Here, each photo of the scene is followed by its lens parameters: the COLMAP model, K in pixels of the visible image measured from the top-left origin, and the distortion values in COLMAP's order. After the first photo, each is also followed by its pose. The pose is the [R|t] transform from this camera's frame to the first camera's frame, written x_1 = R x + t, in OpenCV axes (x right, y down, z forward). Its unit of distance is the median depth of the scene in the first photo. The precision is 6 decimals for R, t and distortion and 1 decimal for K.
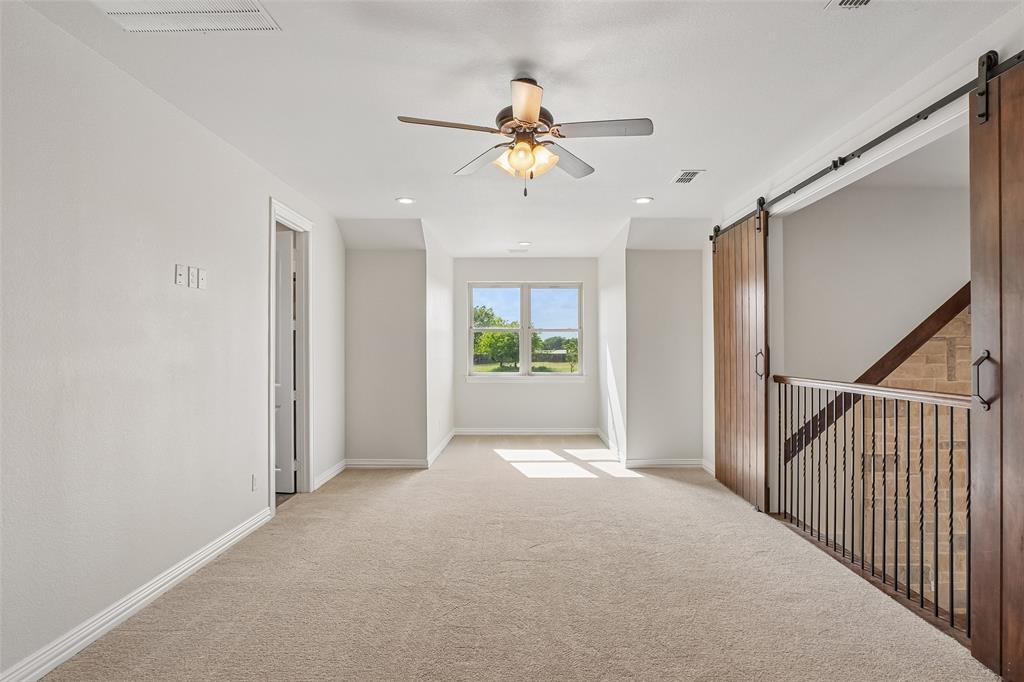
lens RADIAL K [[547.8, 0, 510.3], [0, 547.8, 347.7], [0, 0, 1]] dist [-0.024683, 0.001669]
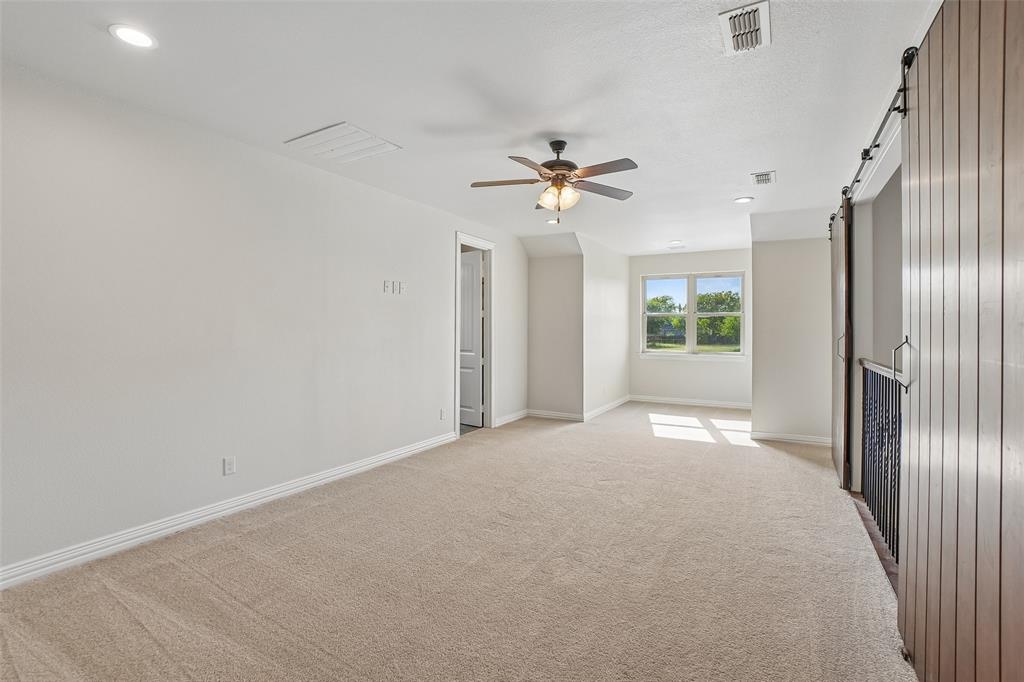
lens RADIAL K [[461.4, 0, 513.0], [0, 461.4, 333.5], [0, 0, 1]] dist [-0.021629, 0.002065]
pose [[0.878909, 0.009836, -0.476888, 0.260426], [-0.005034, 0.999923, 0.011347, -0.002451], [0.476963, -0.007572, 0.878891, -0.056393]]
